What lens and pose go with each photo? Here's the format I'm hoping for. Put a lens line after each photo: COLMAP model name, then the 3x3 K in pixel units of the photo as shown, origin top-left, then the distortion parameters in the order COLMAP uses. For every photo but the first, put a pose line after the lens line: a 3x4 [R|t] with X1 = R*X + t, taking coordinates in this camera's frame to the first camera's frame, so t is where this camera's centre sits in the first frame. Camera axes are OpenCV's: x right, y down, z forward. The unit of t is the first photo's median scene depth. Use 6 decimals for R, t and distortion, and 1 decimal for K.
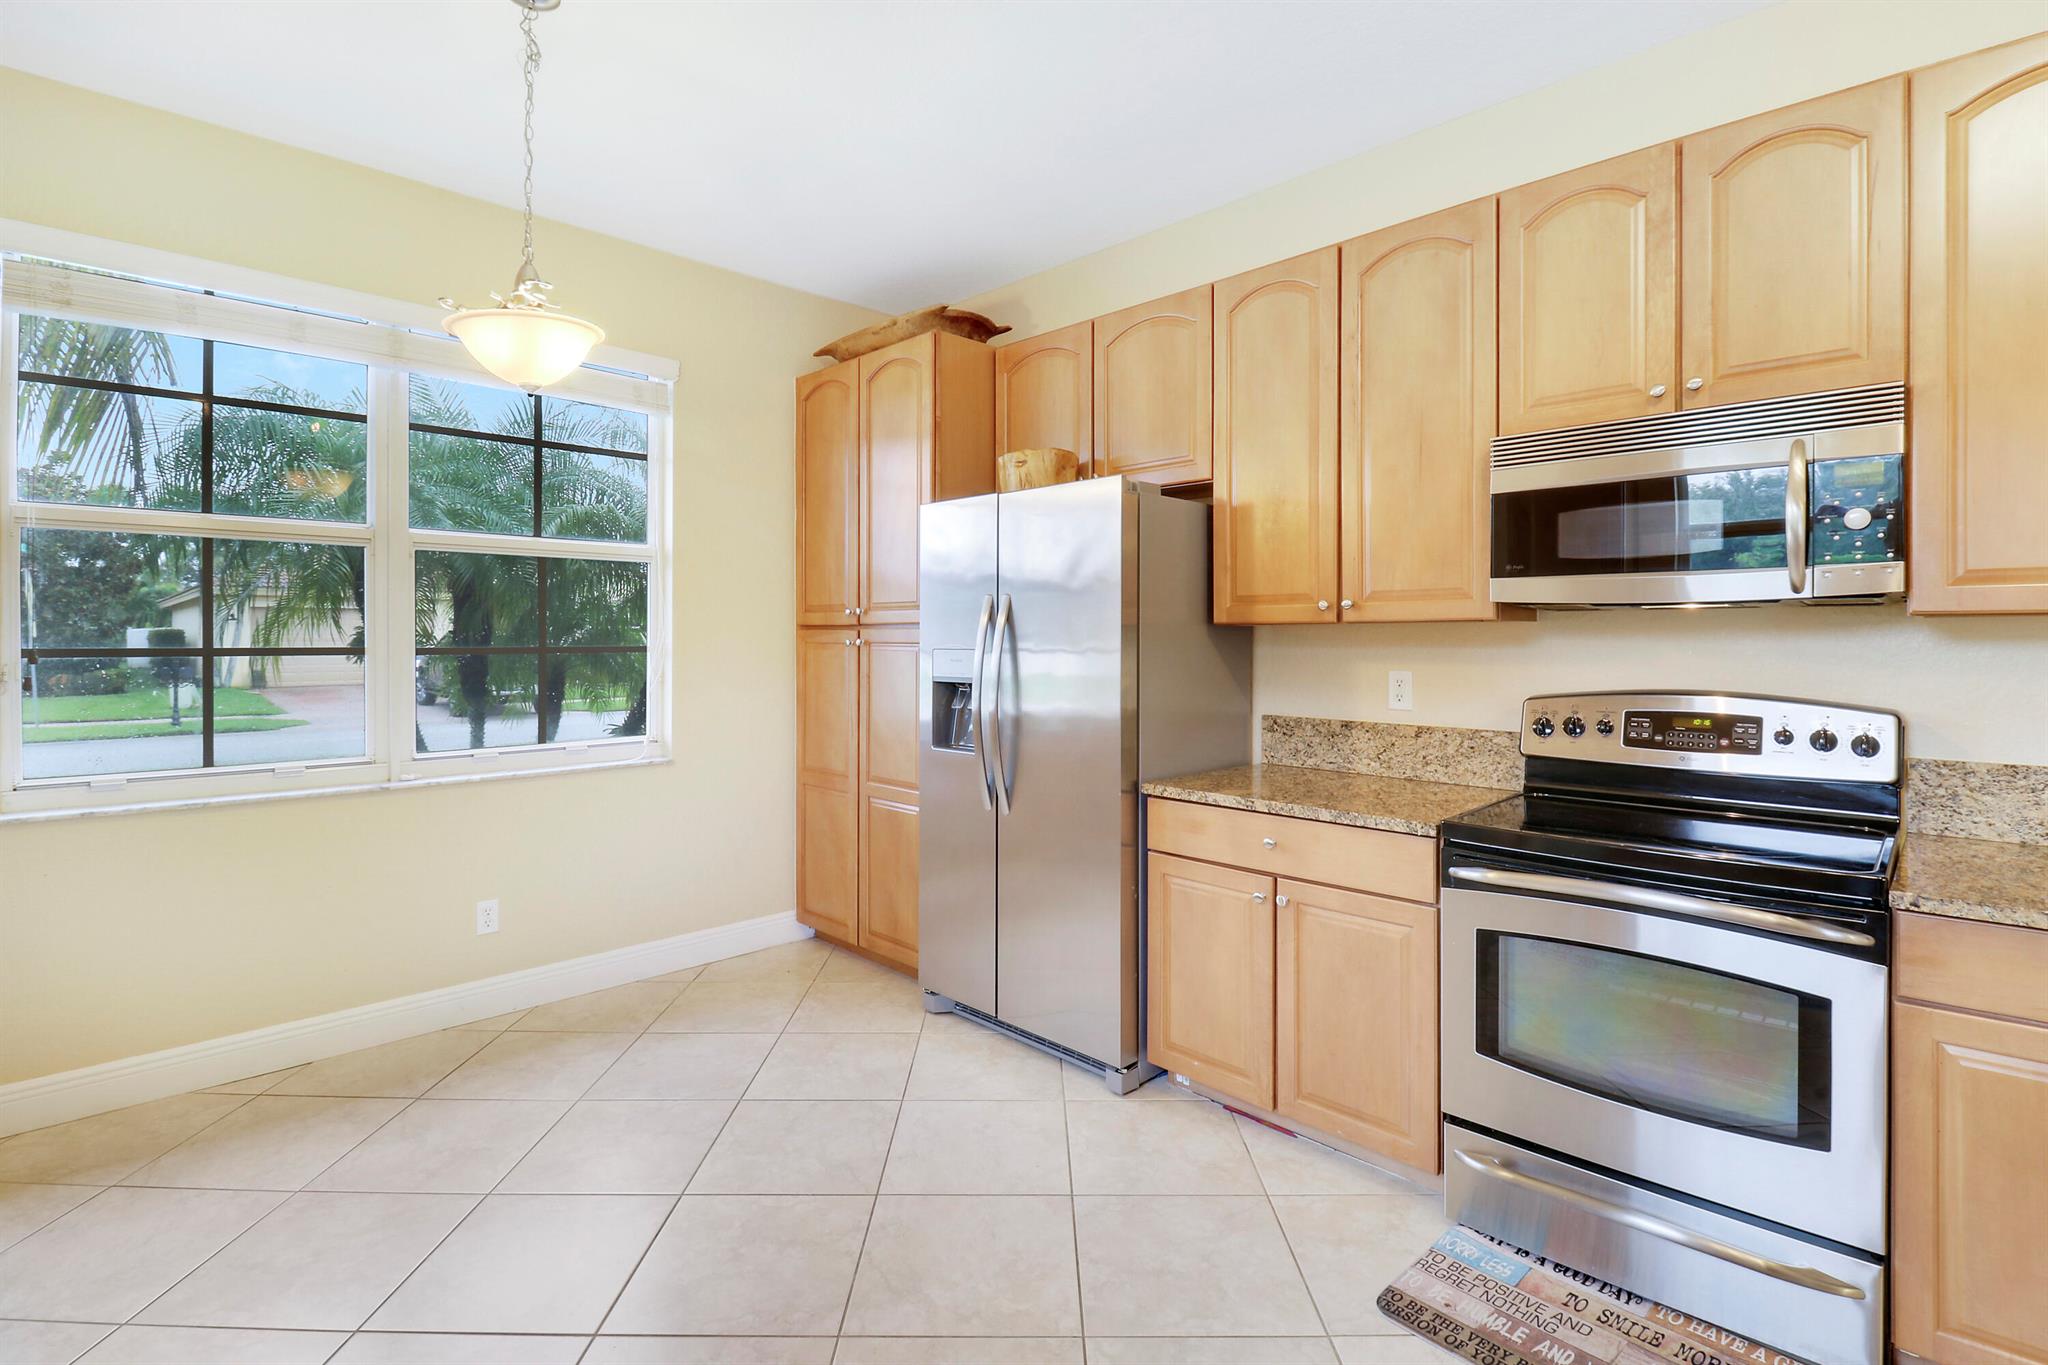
lens RADIAL K [[959.6, 0, 1026.6], [0, 959.6, 636.4], [0, 0, 1]] dist [-0.001930, -0.016613]
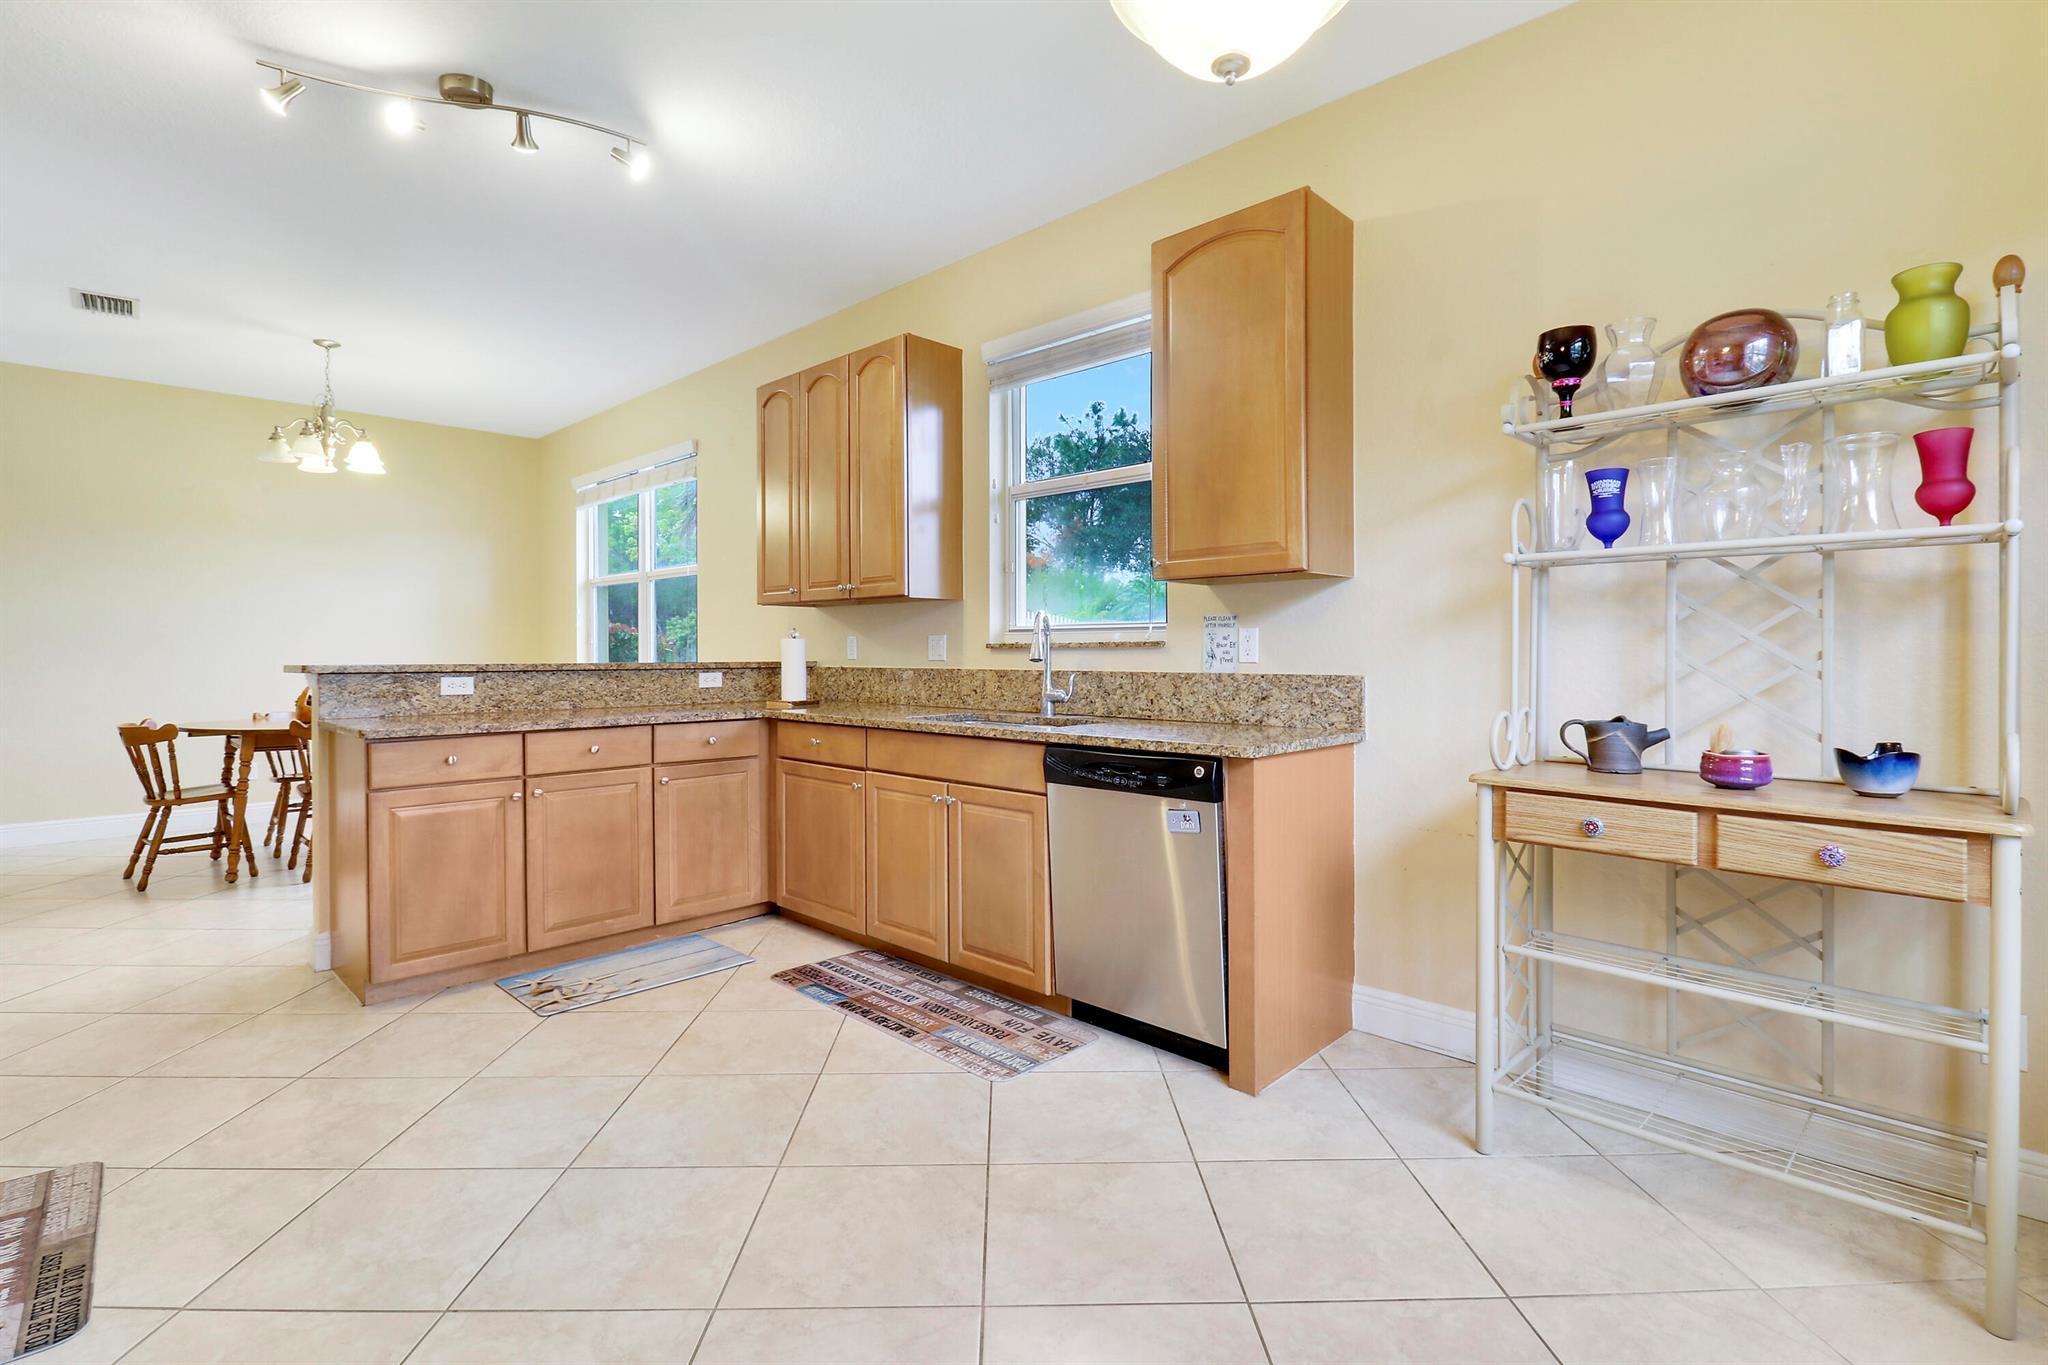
lens RADIAL K [[966.3, 0, 1074.6], [0, 966.3, 650.1], [0, 0, 1]] dist [0.000795, -0.014538]
pose [[-0.998787, 0.000700, -0.049232, -0.284145], [0.000796, 0.999998, -0.001928, 0.056161], [0.049230, -0.001965, -0.998786, 1.102899]]
